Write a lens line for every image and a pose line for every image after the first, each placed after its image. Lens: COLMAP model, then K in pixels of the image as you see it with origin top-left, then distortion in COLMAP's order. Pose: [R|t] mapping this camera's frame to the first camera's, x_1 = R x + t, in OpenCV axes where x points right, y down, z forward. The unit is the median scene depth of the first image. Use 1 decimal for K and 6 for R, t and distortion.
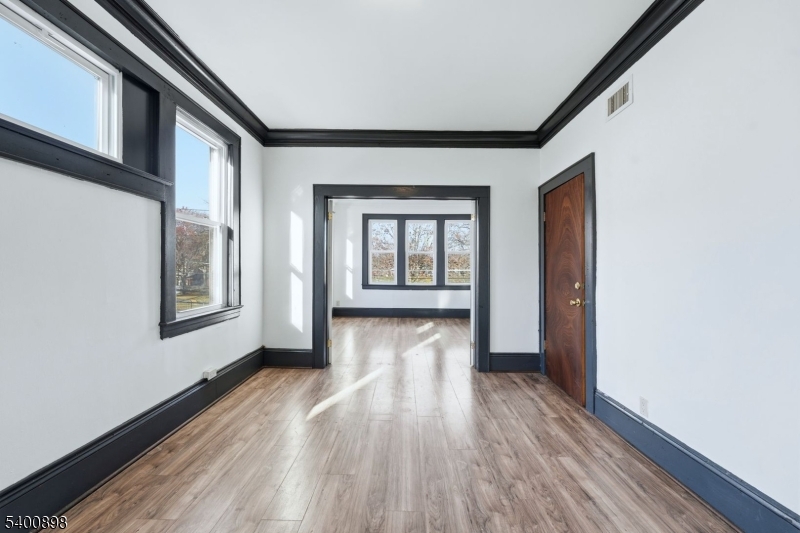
lens RADIAL K [[321.2, 0, 400.8], [0, 321.2, 263.4], [0, 0, 1]] dist [-0.000108, 0.000192]
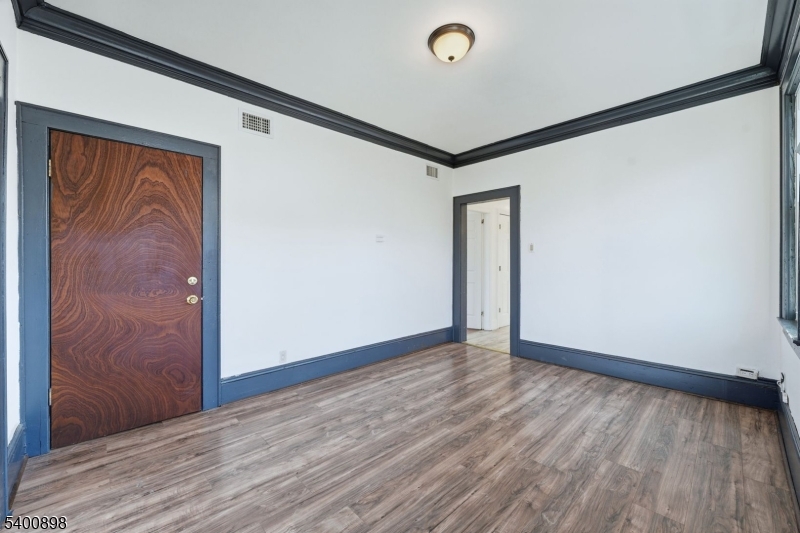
lens RADIAL K [[321.2, 0, 400.8], [0, 321.2, 263.4], [0, 0, 1]] dist [-0.000108, 0.000192]
pose [[-0.701705, -0.008704, 0.712415, -0.608806], [-0.017071, 0.999844, -0.004598, 0.019850], [-0.712263, -0.015388, -0.701744, 1.542171]]
